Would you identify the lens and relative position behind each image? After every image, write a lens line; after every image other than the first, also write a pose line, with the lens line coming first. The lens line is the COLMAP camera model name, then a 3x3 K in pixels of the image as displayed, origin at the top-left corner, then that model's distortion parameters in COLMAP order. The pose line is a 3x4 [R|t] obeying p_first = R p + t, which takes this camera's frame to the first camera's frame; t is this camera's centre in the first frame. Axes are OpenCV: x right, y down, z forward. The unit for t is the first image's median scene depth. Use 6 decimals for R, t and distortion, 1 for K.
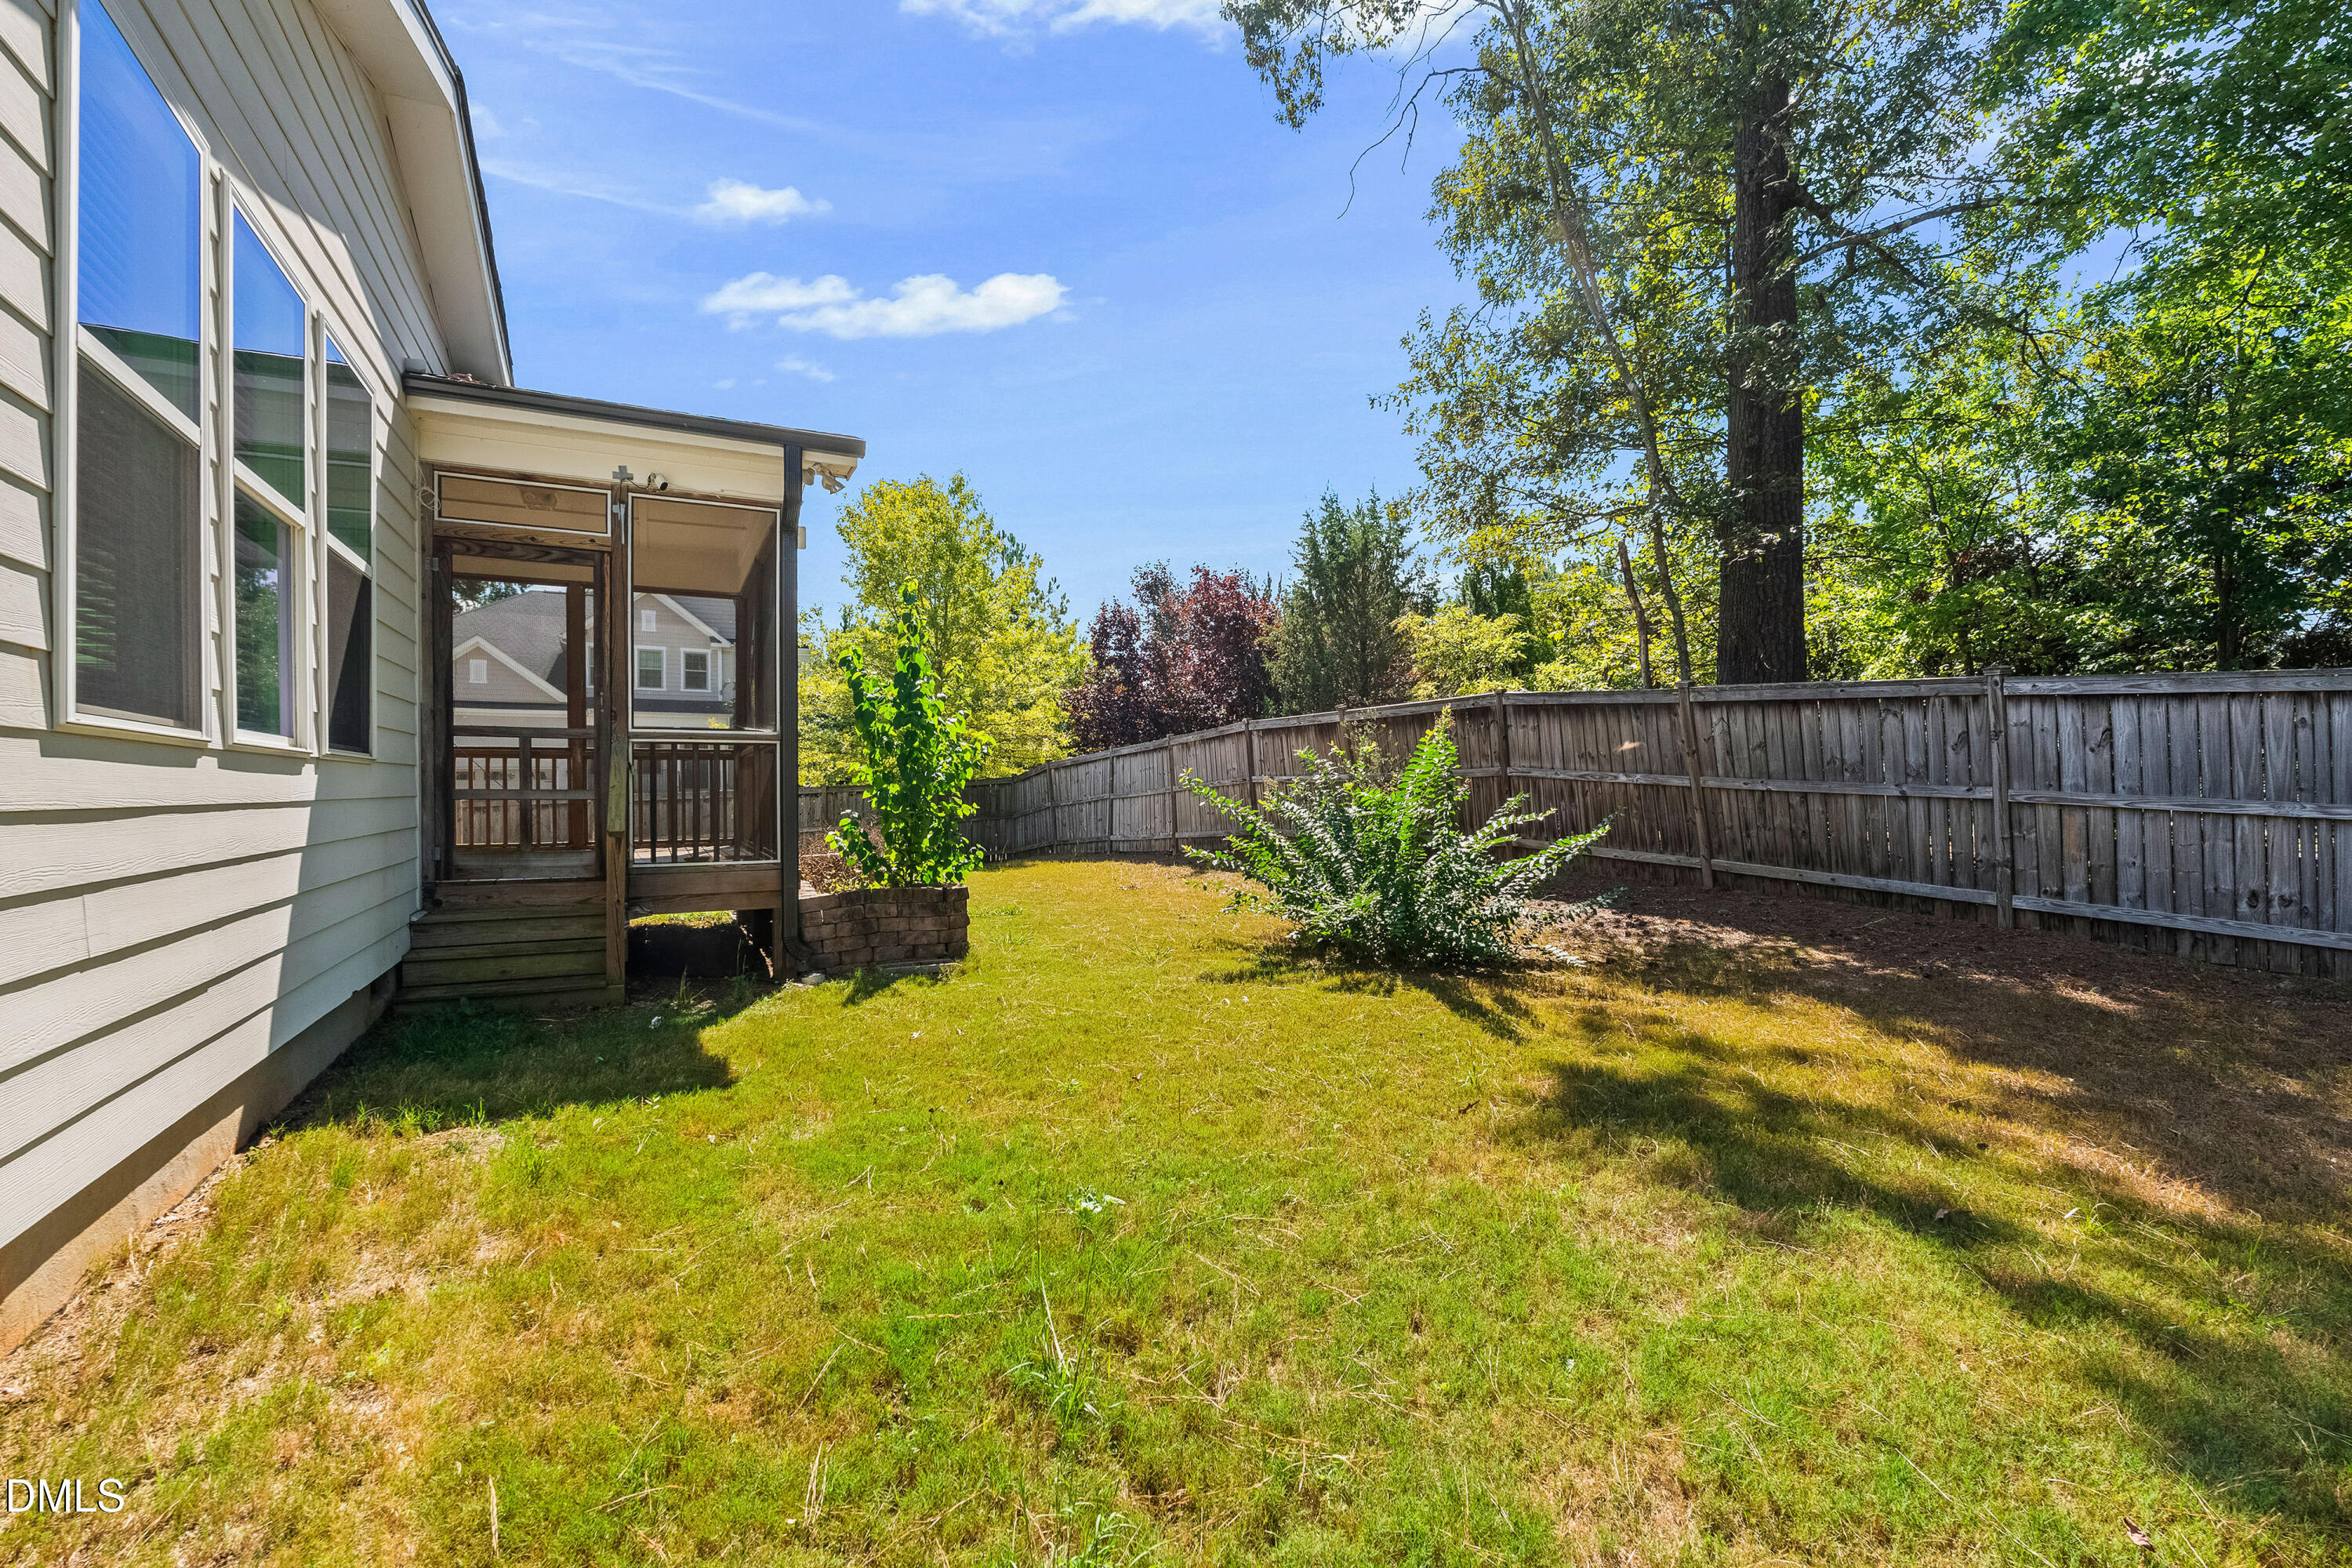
lens RADIAL K [[1042.7, 0, 1164.0], [0, 1042.7, 778.7], [0, 0, 1]] dist [-0.005769, 0.000823]
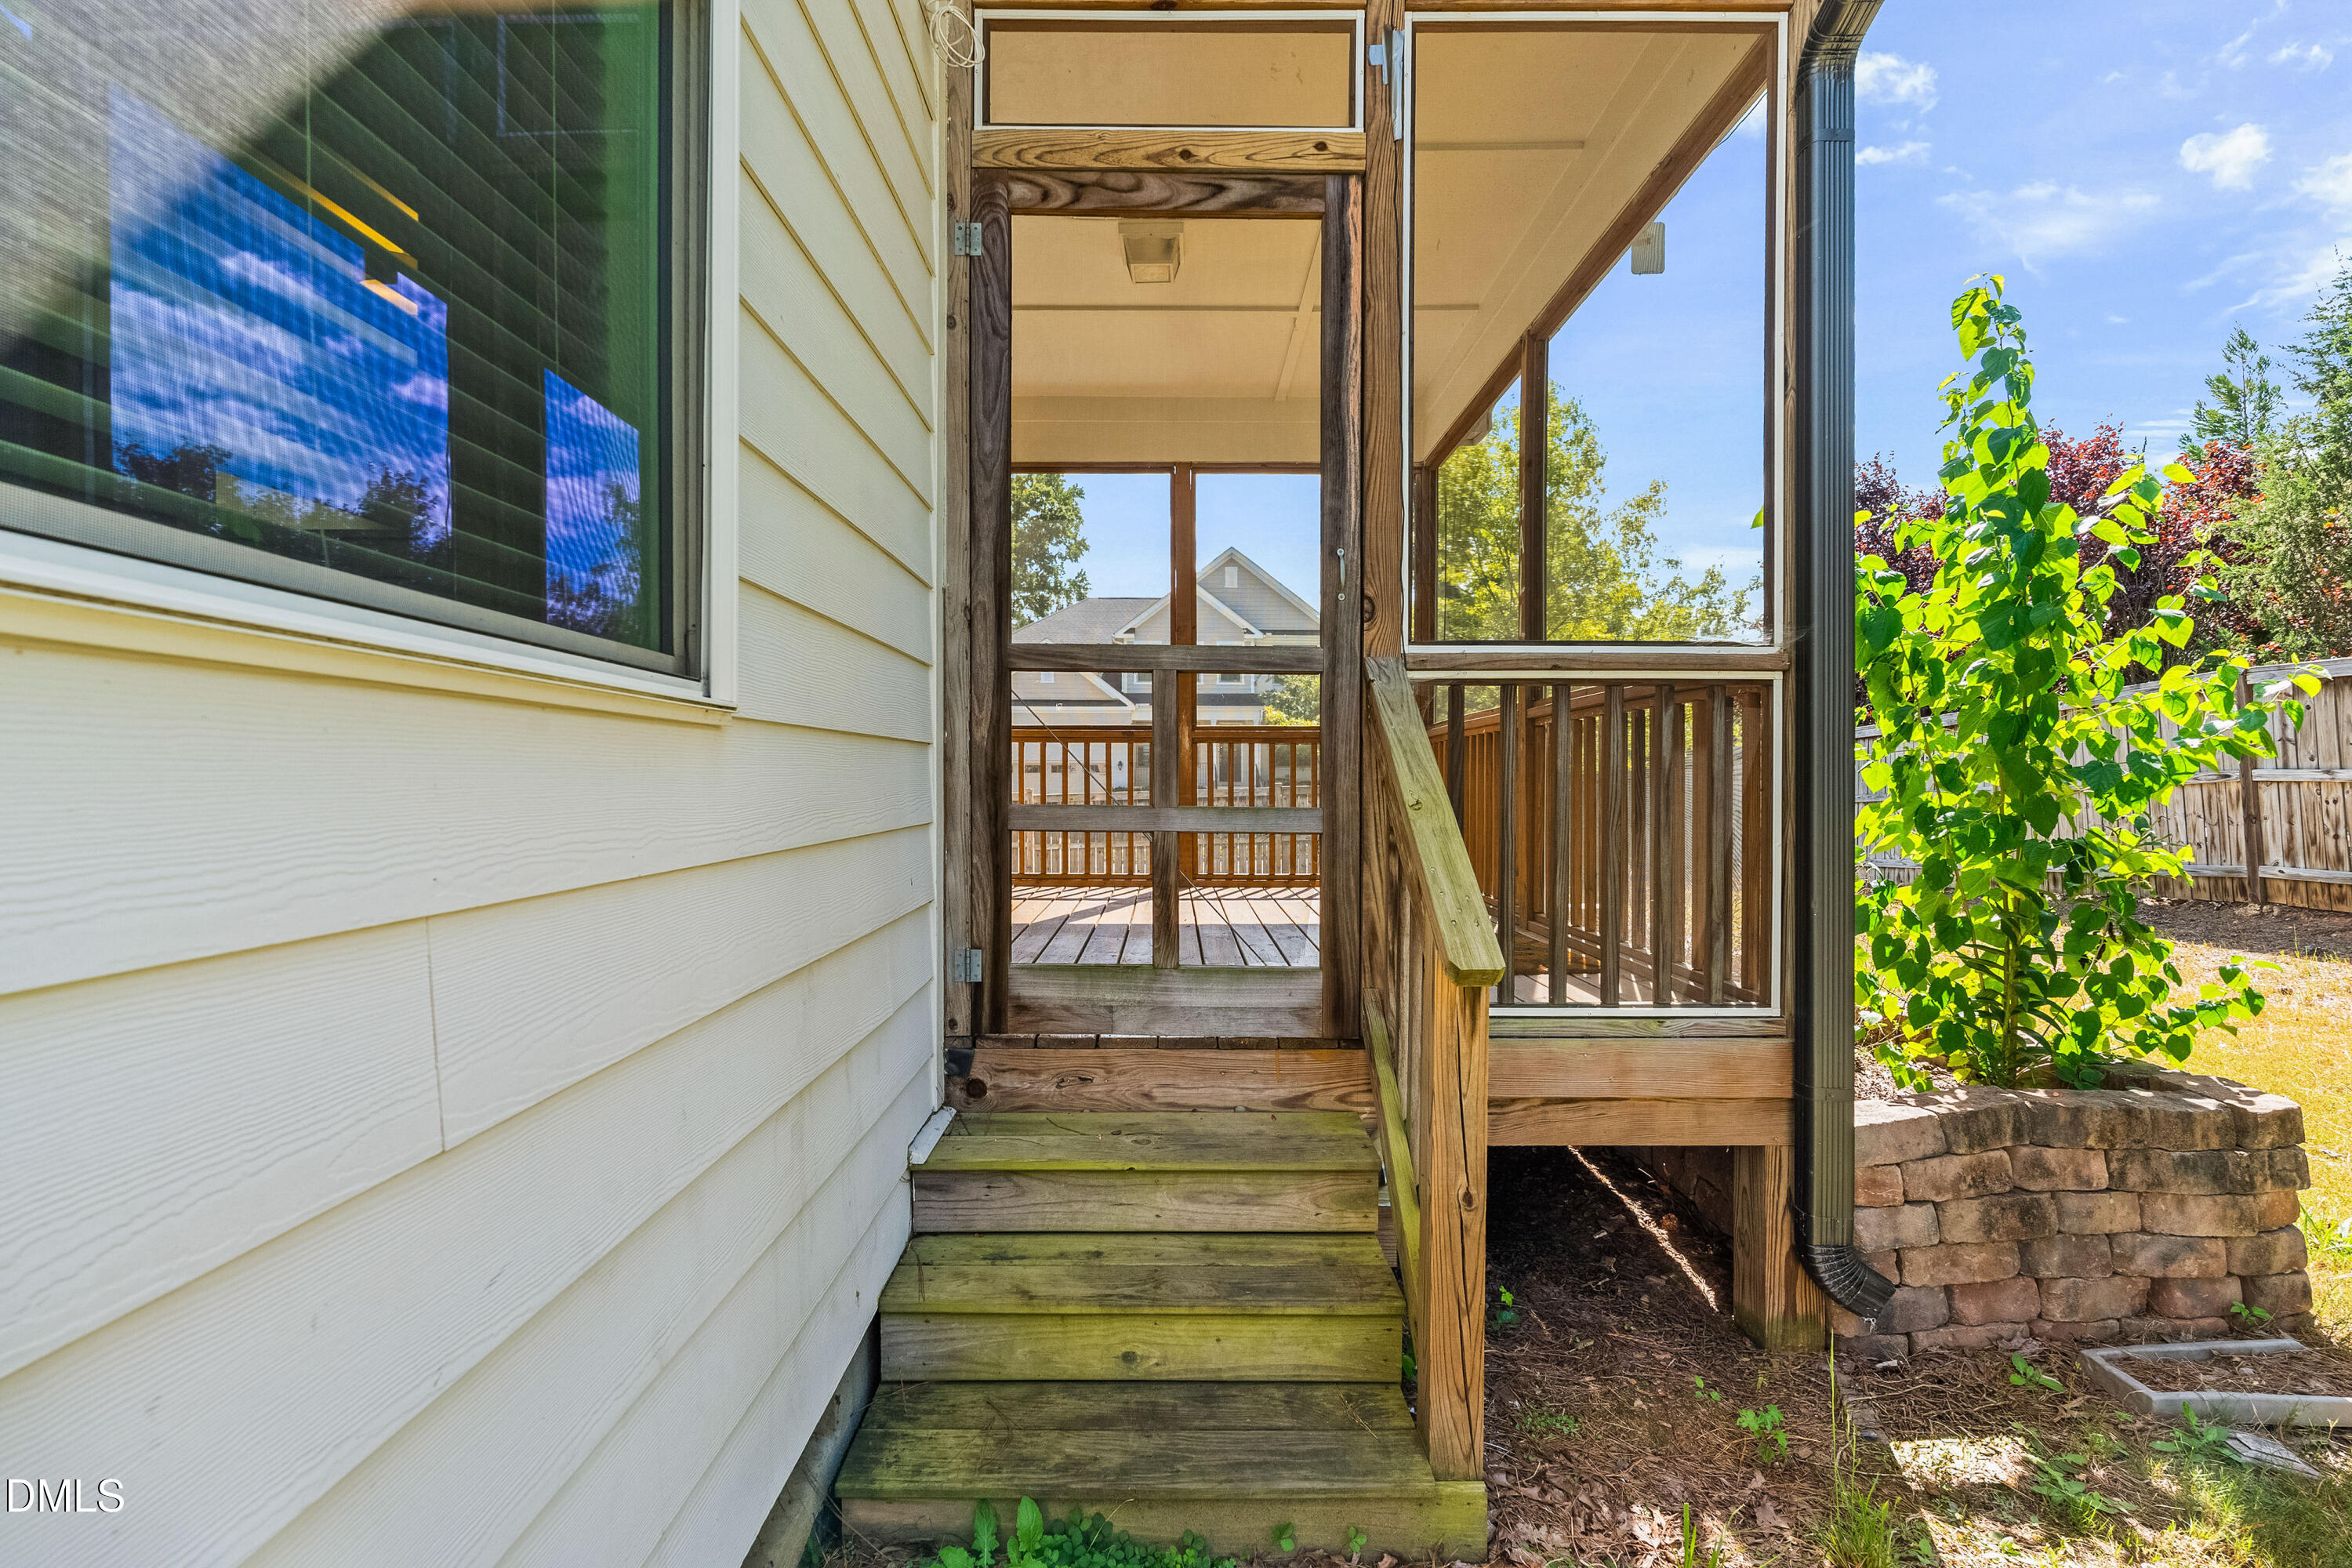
lens RADIAL K [[1042.7, 0, 1182.4], [0, 1042.7, 776.5], [0, 0, 1]] dist [-0.005769, 0.000823]
pose [[0.900880, -0.000026, -0.434069, -0.452061], [-0.000944, 0.999998, -0.002021, 0.000775], [0.434068, 0.002230, 0.900877, 0.670132]]
